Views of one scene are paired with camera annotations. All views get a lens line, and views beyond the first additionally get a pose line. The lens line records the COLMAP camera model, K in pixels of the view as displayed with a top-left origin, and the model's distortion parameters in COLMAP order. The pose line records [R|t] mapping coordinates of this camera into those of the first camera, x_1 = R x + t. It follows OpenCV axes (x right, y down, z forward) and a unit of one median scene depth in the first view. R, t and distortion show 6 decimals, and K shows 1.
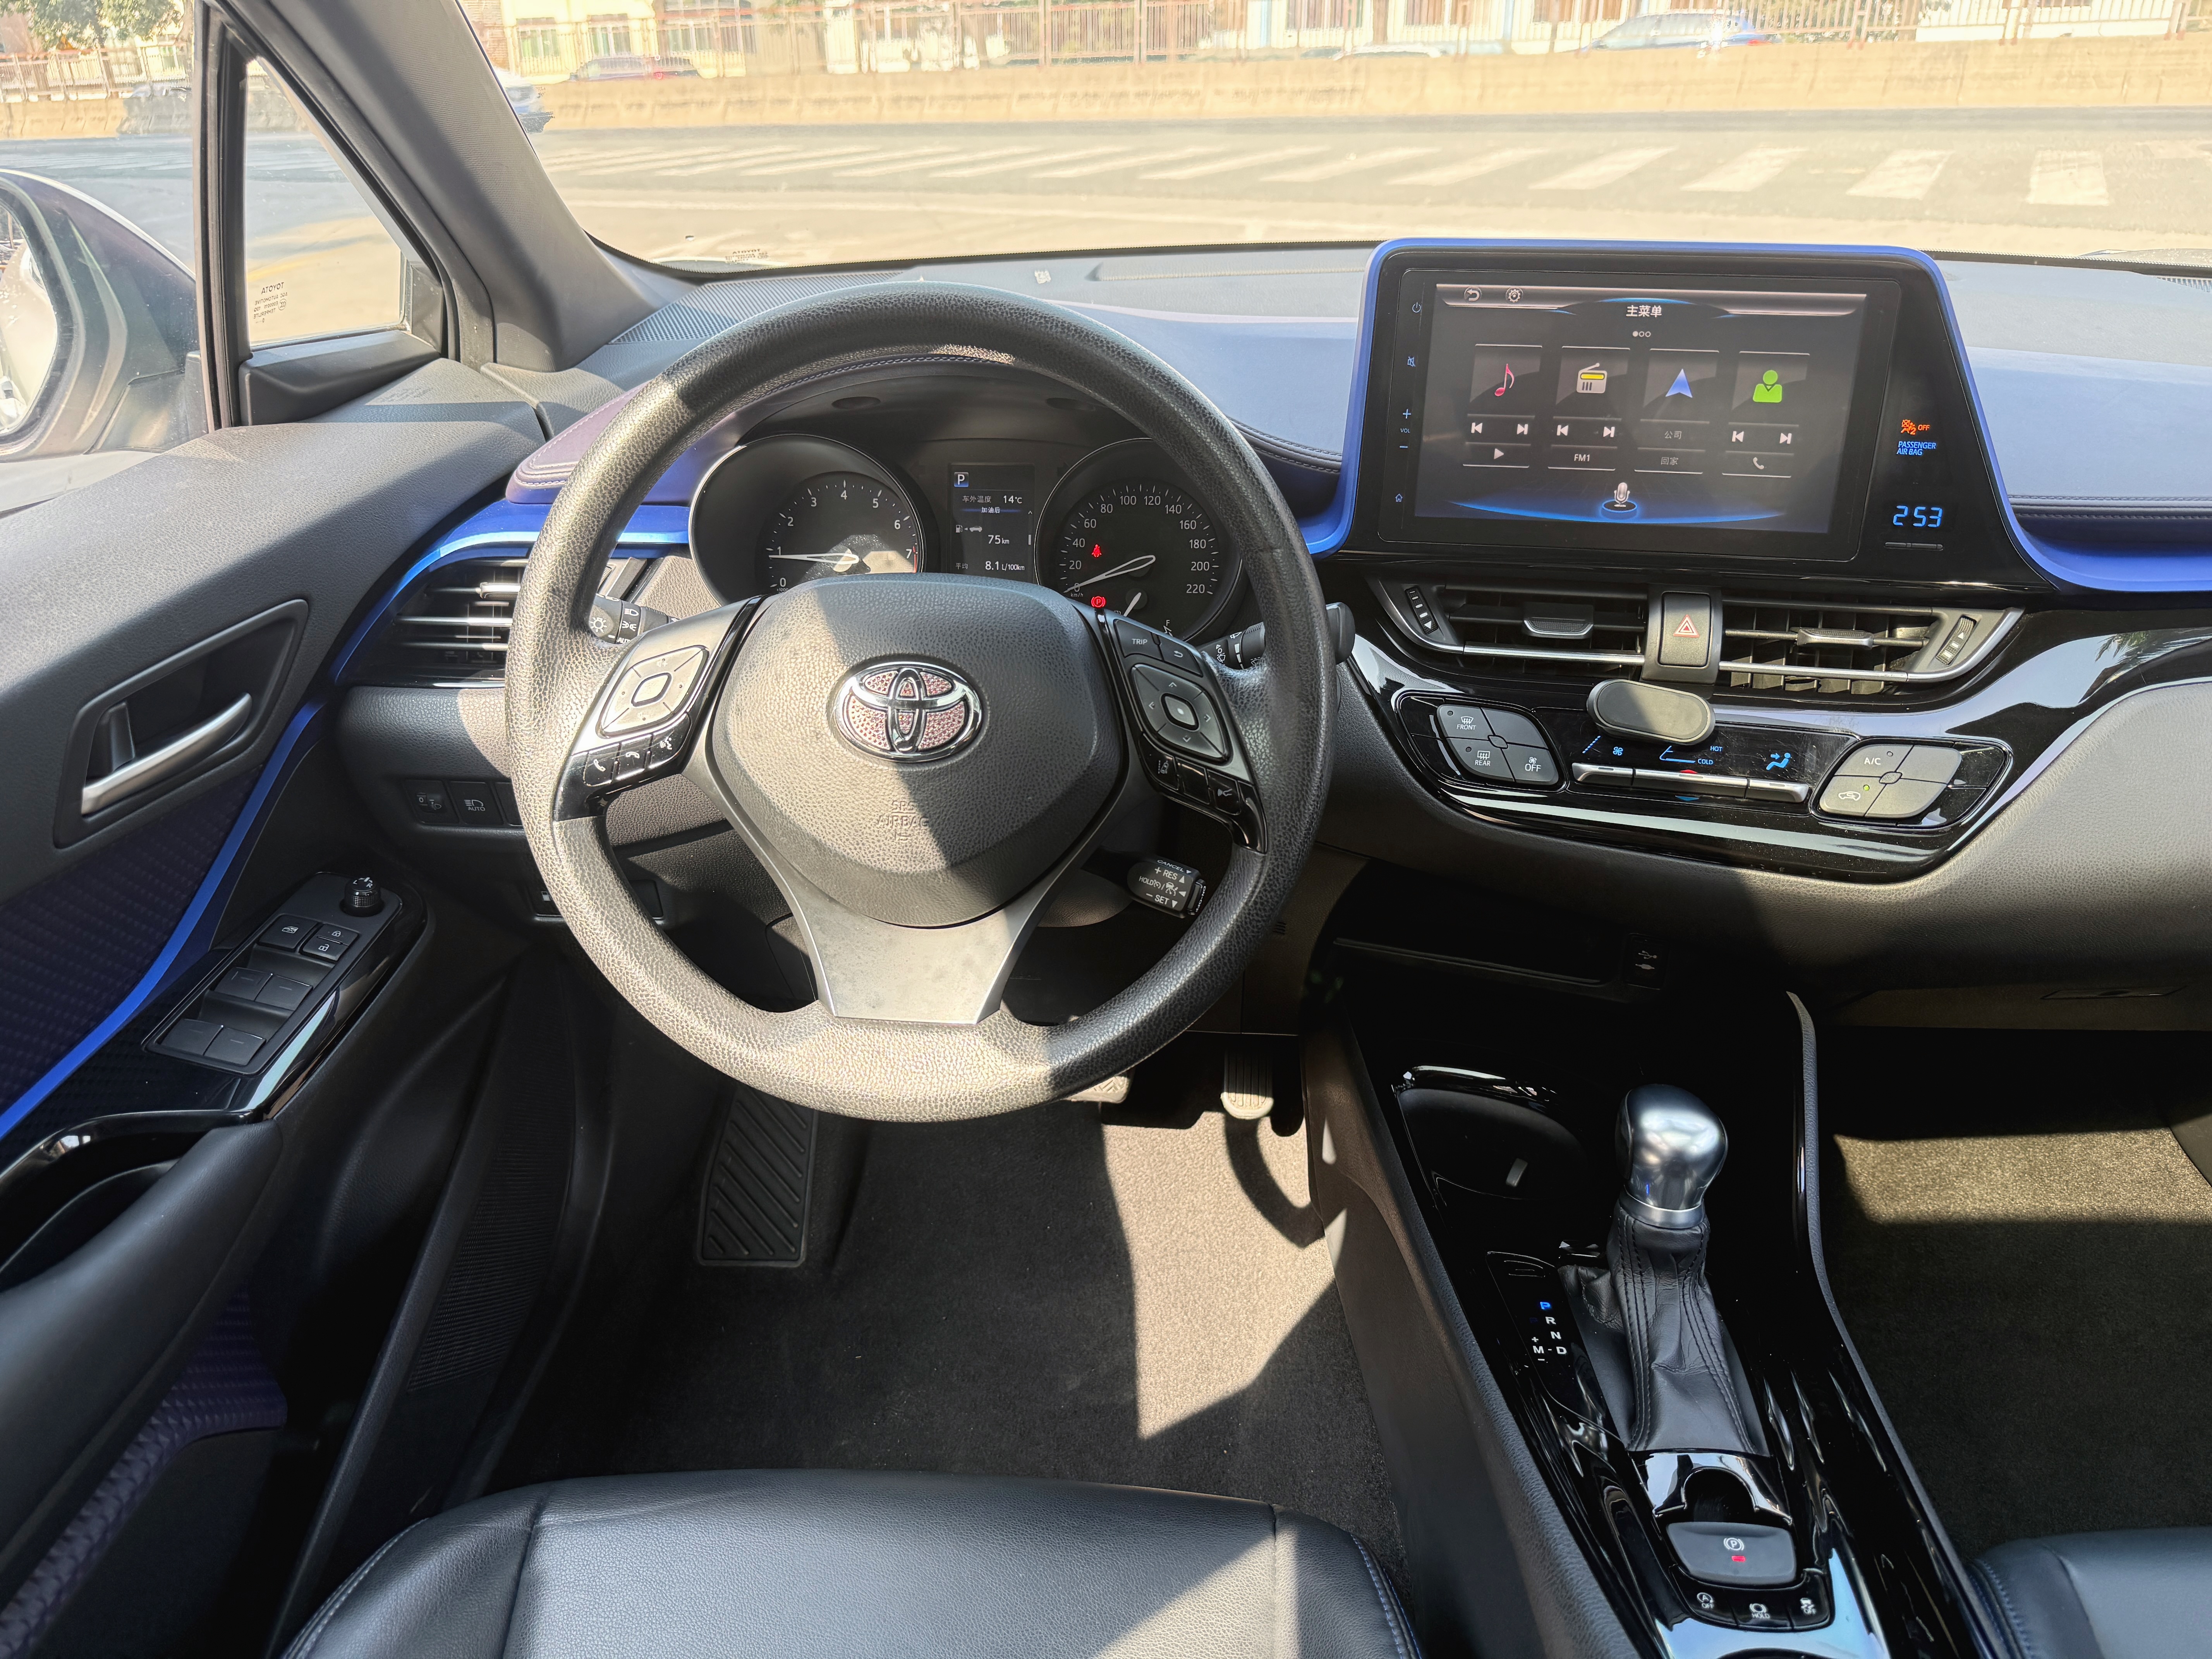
lens RADIAL K [[1589.5, 0, 1106.0], [0, 1589.5, 845.4], [0, 0, 1]] dist [0.013023, -0.037264]
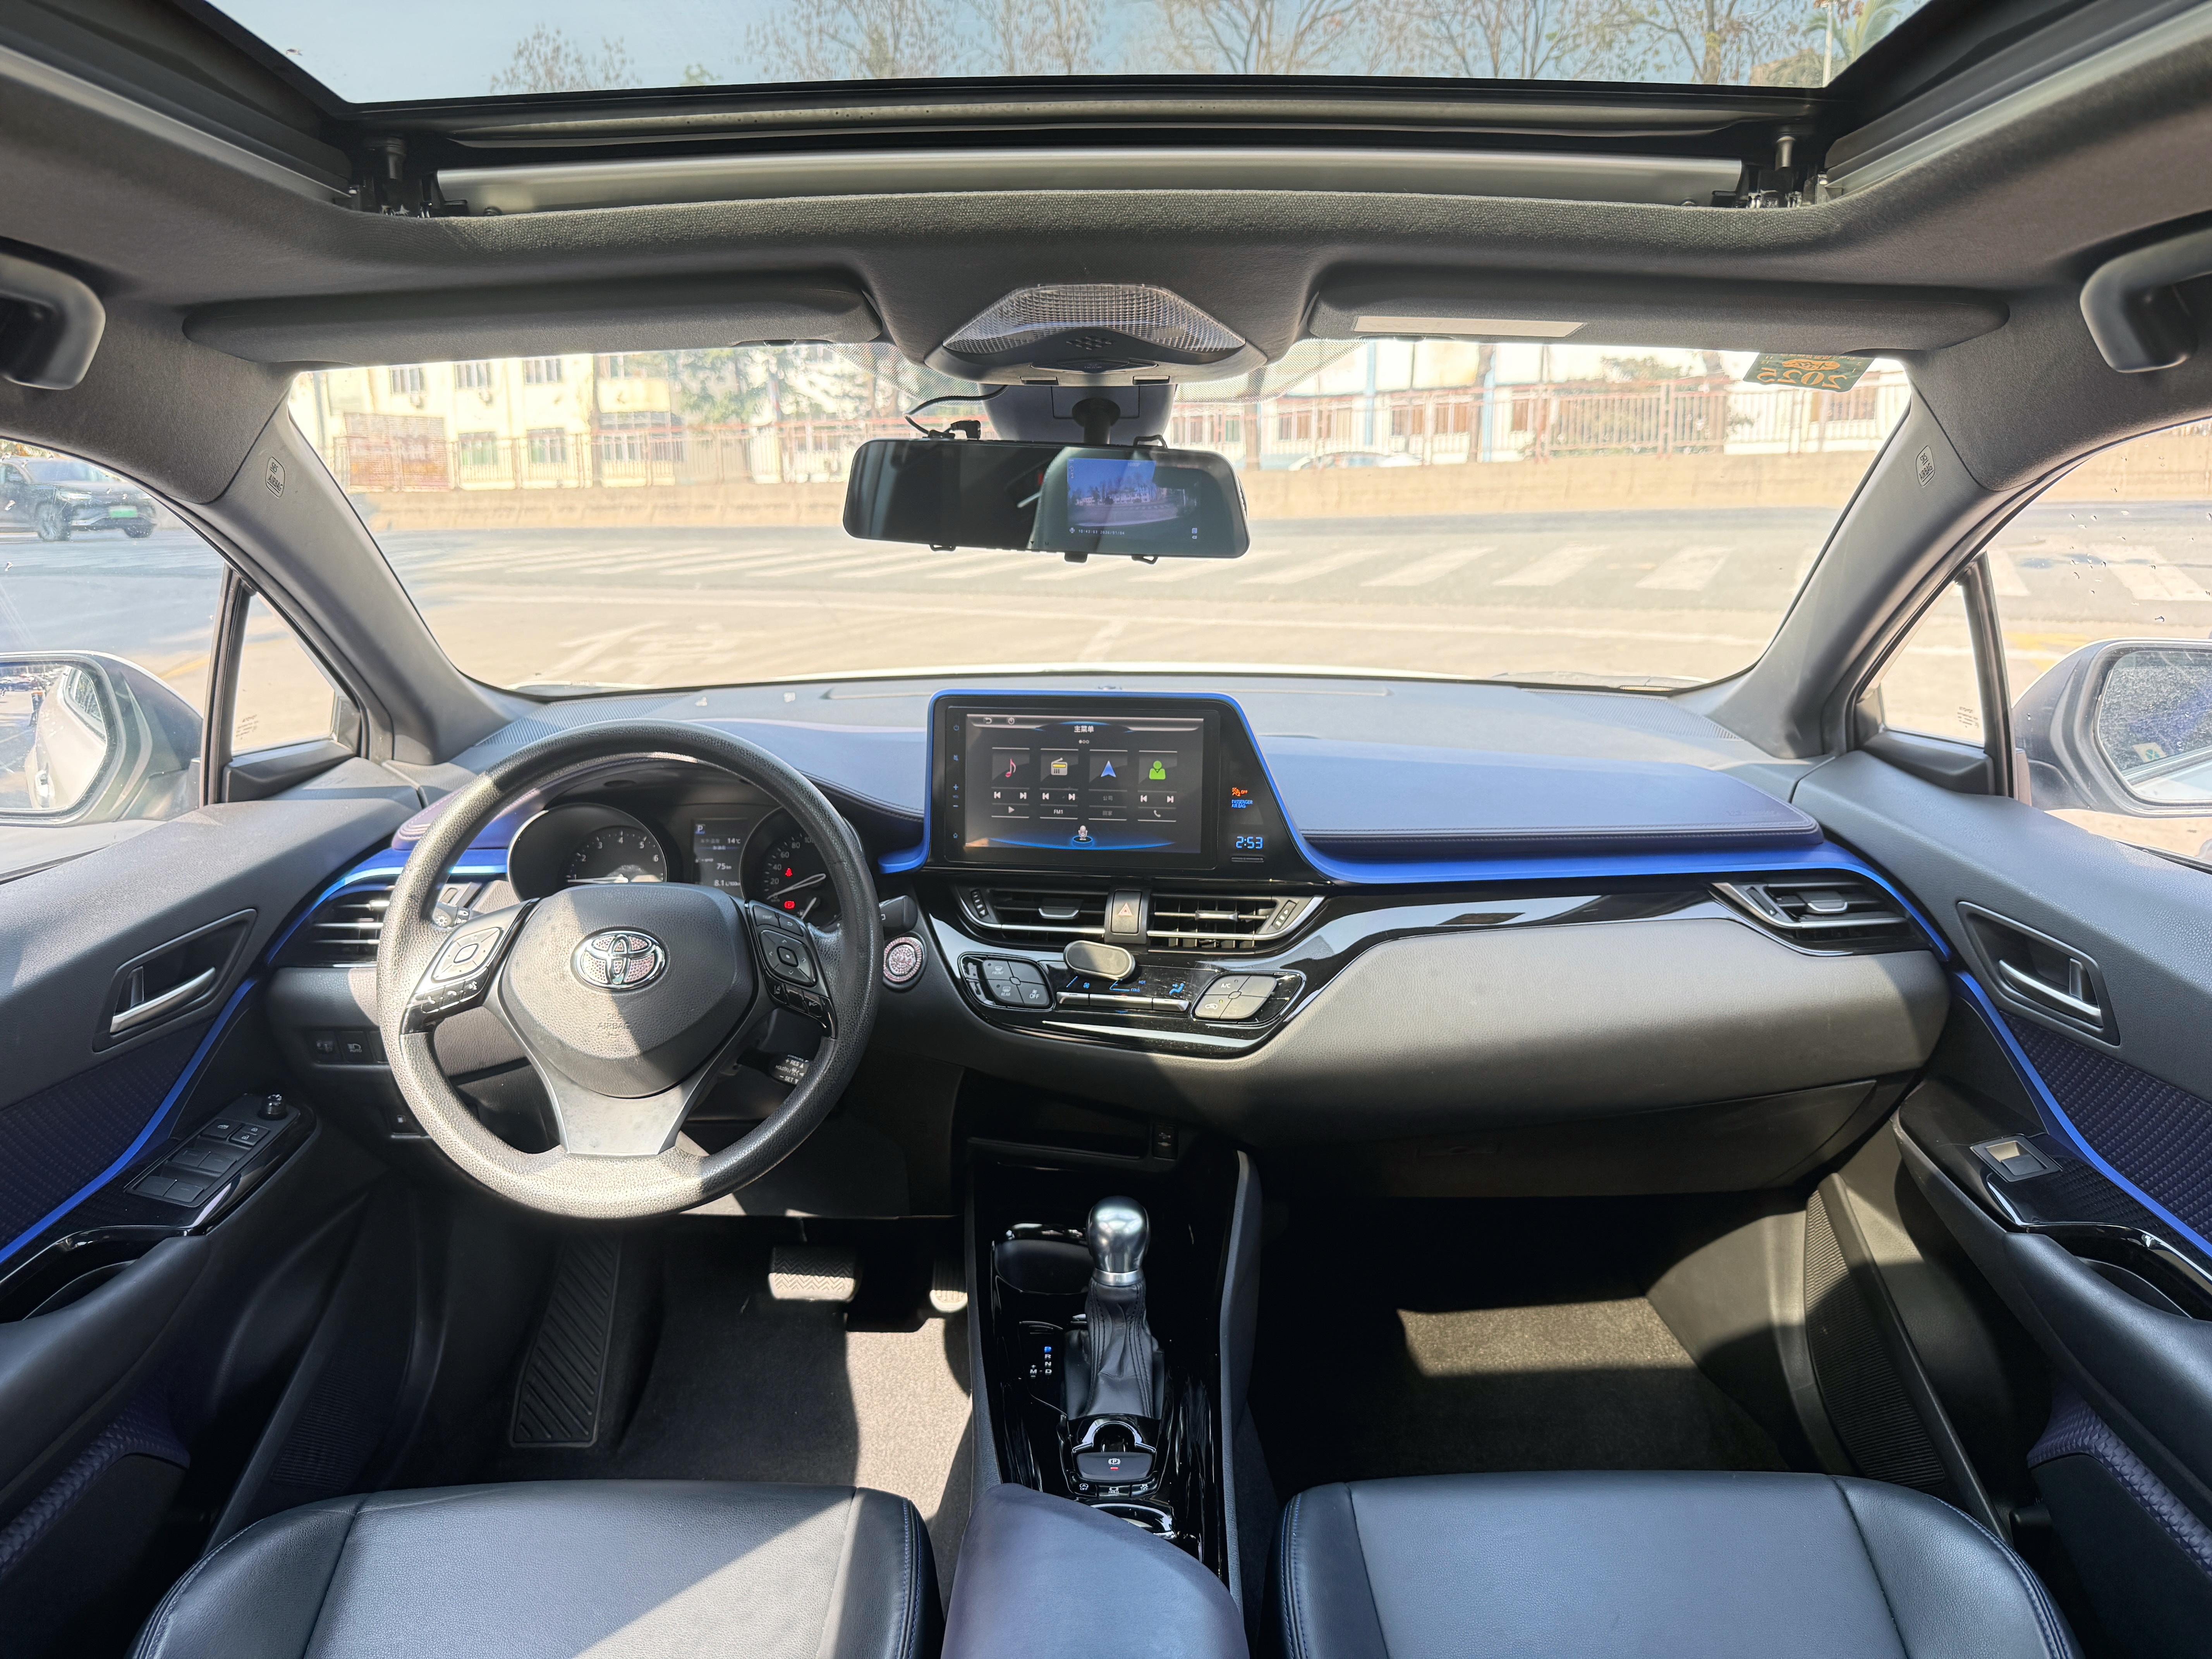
lens RADIAL K [[1589.5, 0, 1106.4], [0, 1589.5, 834.7], [0, 0, 1]] dist [0.013023, -0.037264]
pose [[0.998322, -0.015952, 0.055660, 0.236134], [0.028336, 0.972921, -0.229395, 0.147360], [-0.050494, 0.230587, 0.971741, -0.552114]]
